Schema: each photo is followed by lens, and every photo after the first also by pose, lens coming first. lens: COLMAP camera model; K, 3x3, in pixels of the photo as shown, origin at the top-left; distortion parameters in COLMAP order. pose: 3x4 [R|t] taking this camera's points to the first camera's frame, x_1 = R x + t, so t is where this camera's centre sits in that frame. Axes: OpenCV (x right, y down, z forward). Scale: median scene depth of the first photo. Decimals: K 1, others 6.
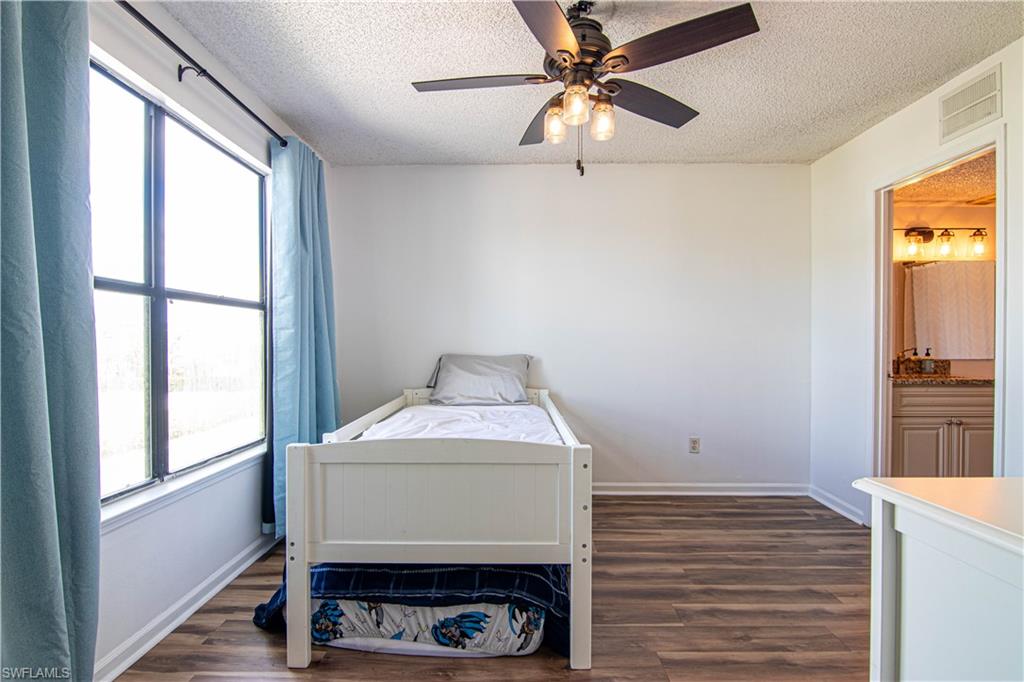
lens RADIAL K [[519.4, 0, 508.7], [0, 519.4, 343.9], [0, 0, 1]] dist [-0.005826, -0.012138]
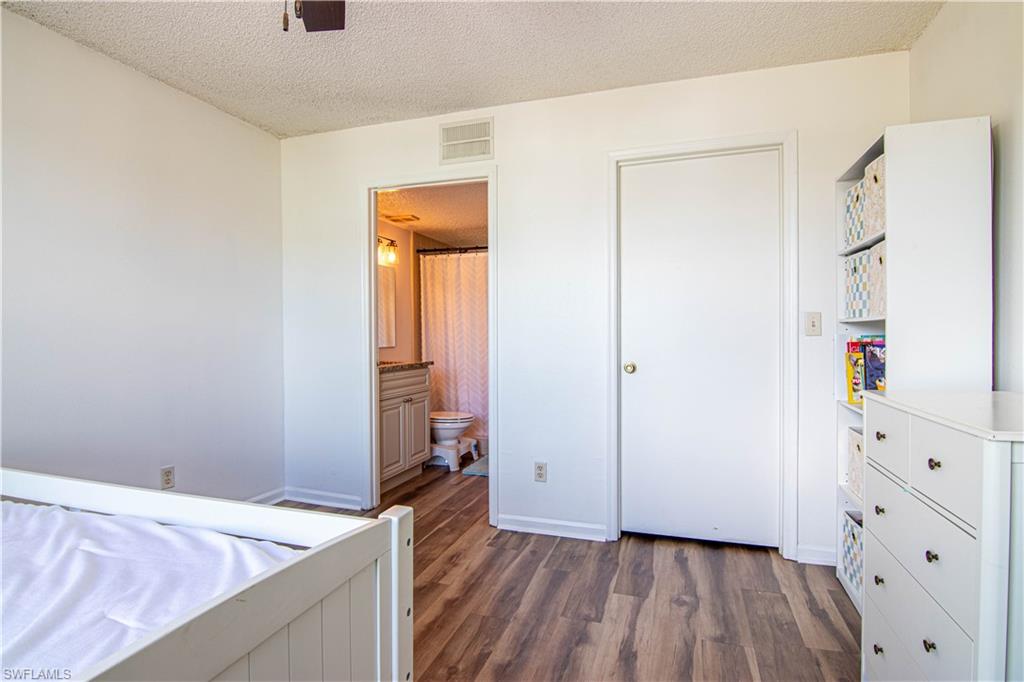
lens RADIAL K [[519.4, 0, 508.7], [0, 519.4, 343.9], [0, 0, 1]] dist [-0.005826, -0.012138]
pose [[0.303543, -0.019173, 0.952625, -0.250671], [0.006007, 0.999816, 0.018208, 0.001781], [-0.952799, 0.000196, 0.303602, 0.483335]]
